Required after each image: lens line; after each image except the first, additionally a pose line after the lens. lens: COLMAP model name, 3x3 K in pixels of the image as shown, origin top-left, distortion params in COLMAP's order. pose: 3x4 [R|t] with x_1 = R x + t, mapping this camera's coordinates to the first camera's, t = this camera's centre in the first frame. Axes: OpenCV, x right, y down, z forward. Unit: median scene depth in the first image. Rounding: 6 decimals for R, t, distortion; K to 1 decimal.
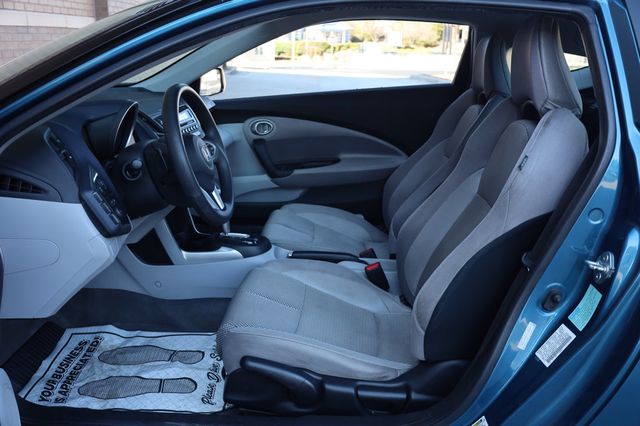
lens RADIAL K [[660.1, 0, 320.0], [0, 660.1, 213.0], [0, 0, 1]] dist [0.001316, 0.007734]
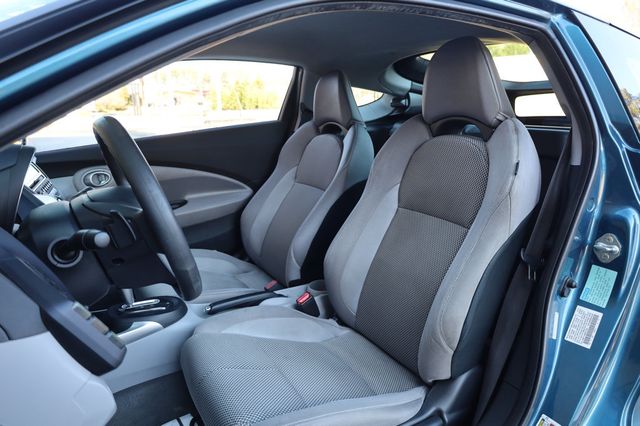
lens RADIAL K [[460.0, 0, 320.0], [0, 460.0, 213.0], [0, 0, 1]] dist [0.006095, 0.000112]
pose [[0.807175, -0.159833, 0.568262, -0.271394], [0.179167, 0.983569, 0.022151, -0.054595], [-0.562465, 0.083934, 0.822550, 0.403907]]
